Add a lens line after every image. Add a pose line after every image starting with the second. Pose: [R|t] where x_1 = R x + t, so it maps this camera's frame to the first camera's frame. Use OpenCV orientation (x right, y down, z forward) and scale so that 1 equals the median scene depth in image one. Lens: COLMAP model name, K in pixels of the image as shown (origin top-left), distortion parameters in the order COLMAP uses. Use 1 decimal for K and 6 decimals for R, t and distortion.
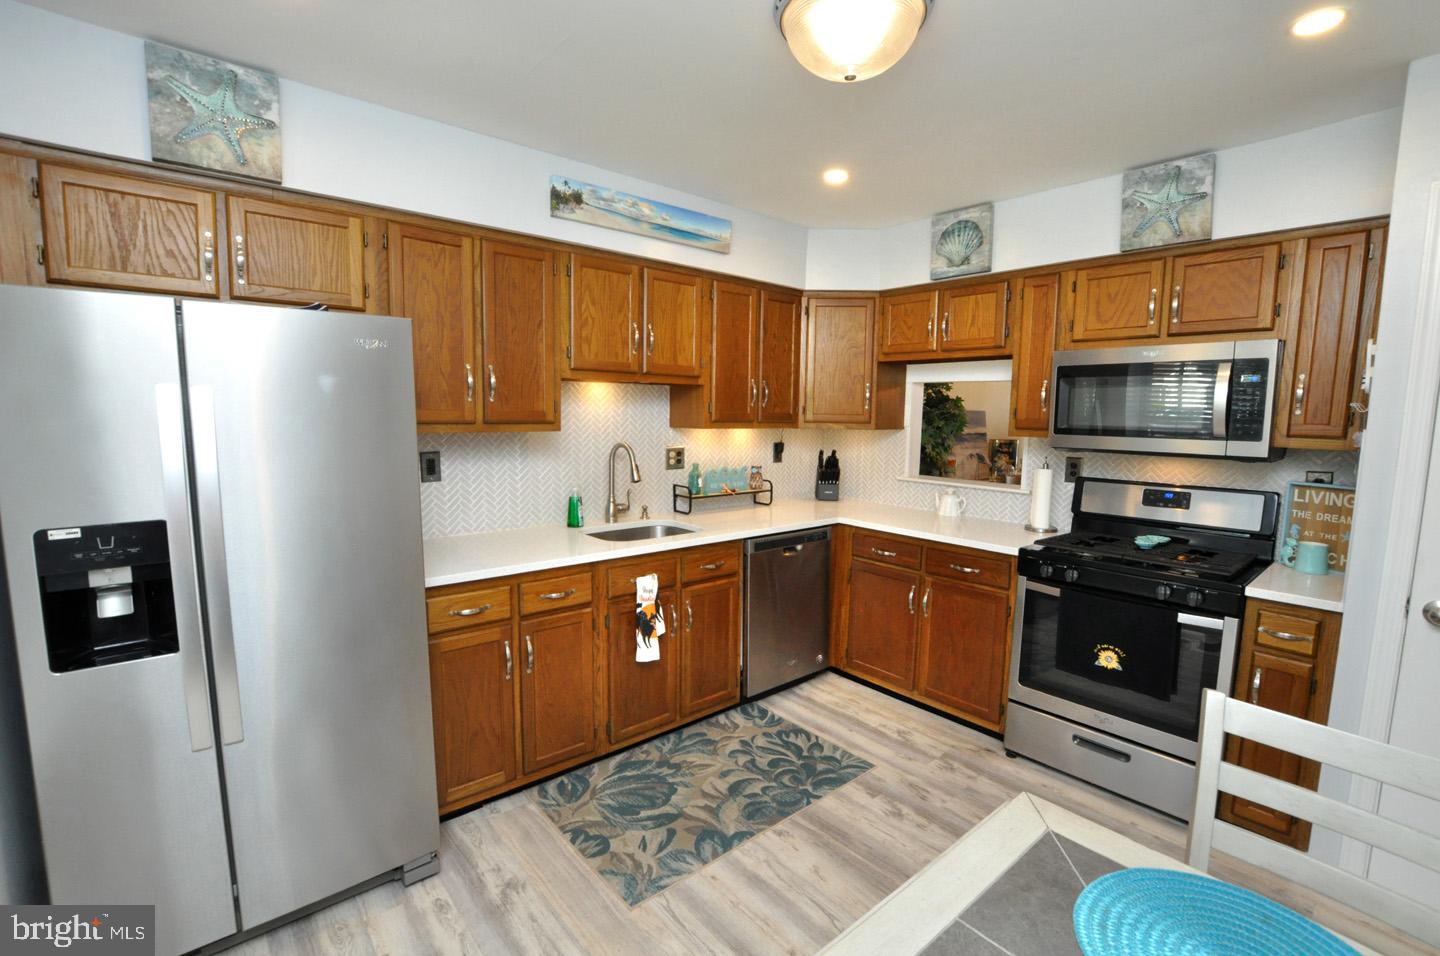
lens RADIAL K [[635.2, 0, 729.7], [0, 635.2, 483.8], [0, 0, 1]] dist [-0.033900, 0.001786]
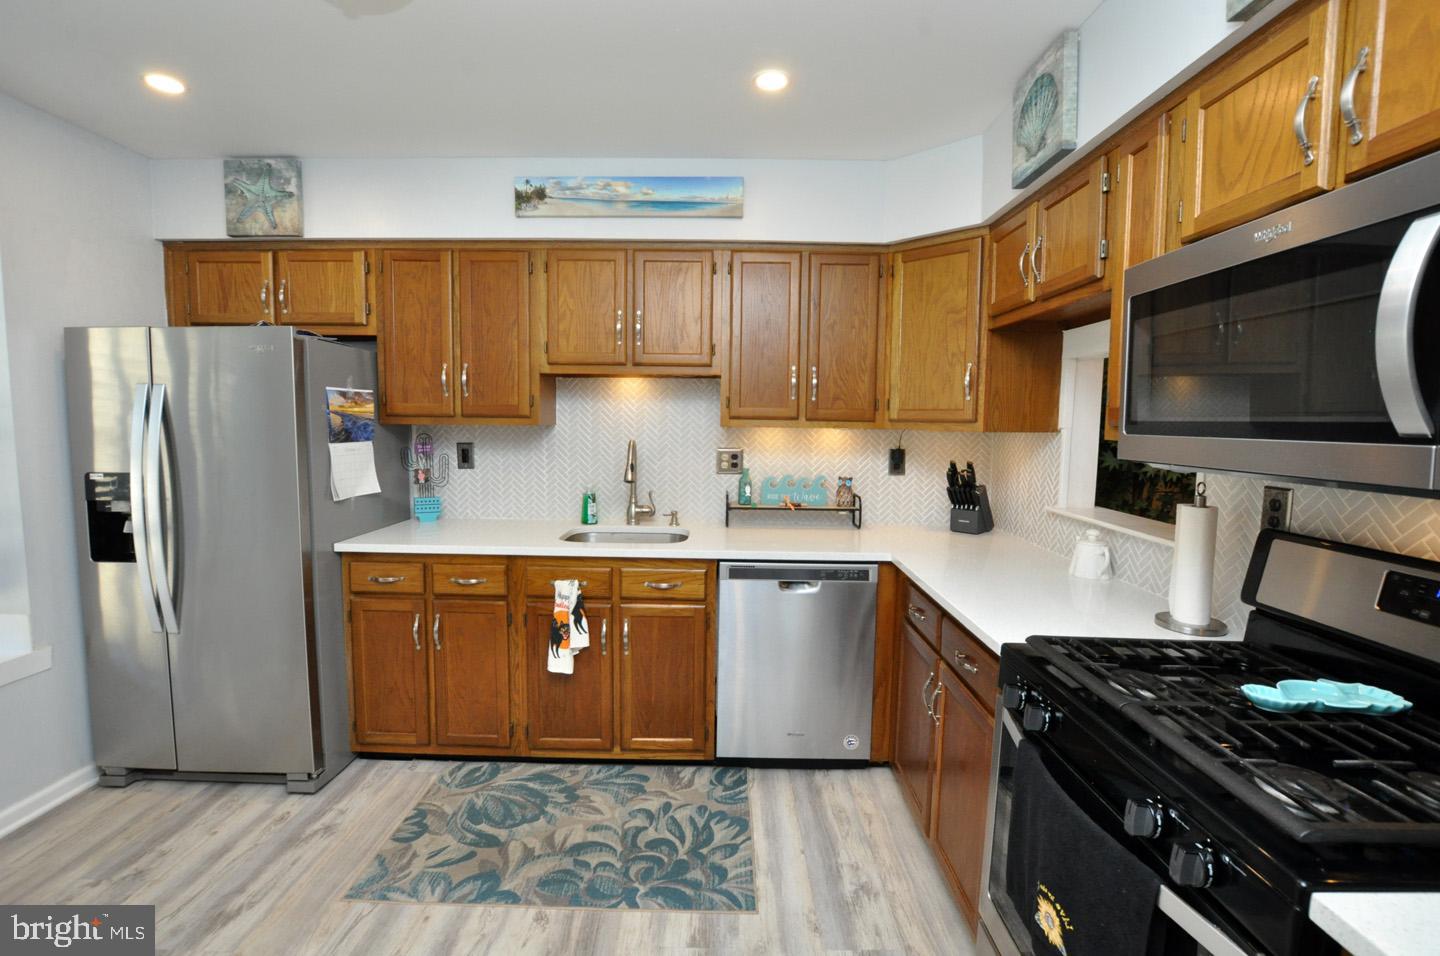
lens RADIAL K [[635.2, 0, 721.1], [0, 635.2, 473.7], [0, 0, 1]] dist [-0.033900, 0.001786]
pose [[0.750498, 0.051165, -0.658889, 0.635017], [-0.075931, 0.997072, -0.009062, -0.019188], [0.656496, 0.056831, 0.752186, 0.439101]]
